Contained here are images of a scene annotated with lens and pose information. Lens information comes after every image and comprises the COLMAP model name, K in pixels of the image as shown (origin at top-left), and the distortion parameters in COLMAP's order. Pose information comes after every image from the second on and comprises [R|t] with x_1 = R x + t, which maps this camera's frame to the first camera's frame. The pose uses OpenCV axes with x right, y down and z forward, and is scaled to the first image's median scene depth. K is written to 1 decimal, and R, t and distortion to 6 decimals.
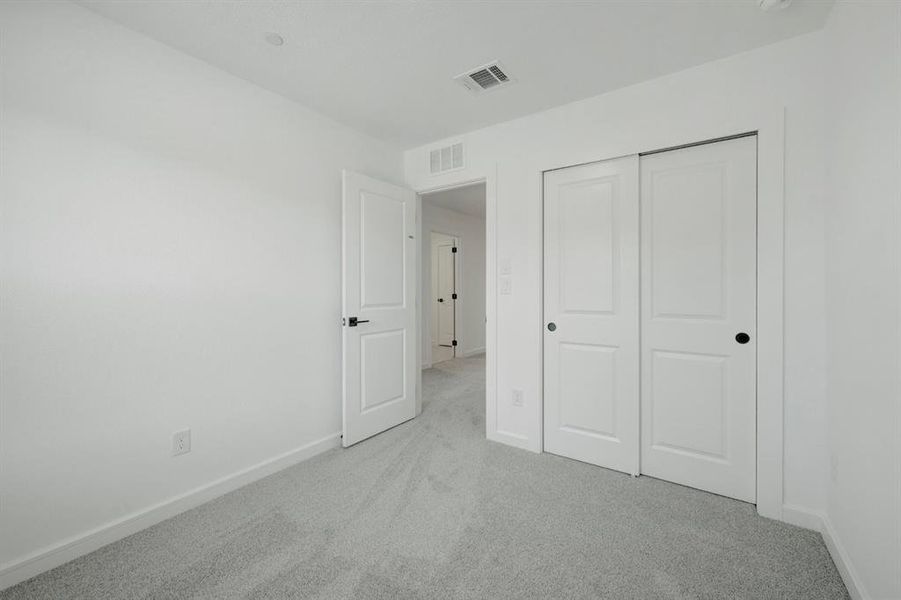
lens RADIAL K [[363.1, 0, 452.8], [0, 363.1, 289.3], [0, 0, 1]] dist [0.002047, 0.000393]
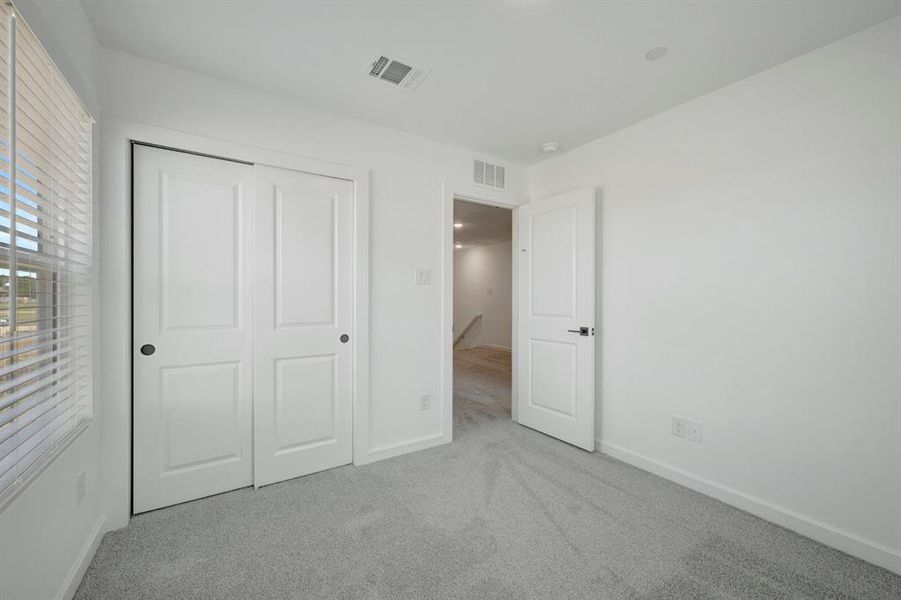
lens RADIAL K [[353.1, 0, 450.5], [0, 353.1, 300.0], [0, 0, 1]] dist [0.000351, 0.000047]
pose [[0.370706, 0.005449, 0.928734, -0.928389], [-0.002317, 0.999985, -0.004942, 0.004855], [-0.928747, -0.000320, 0.370713, 0.675625]]
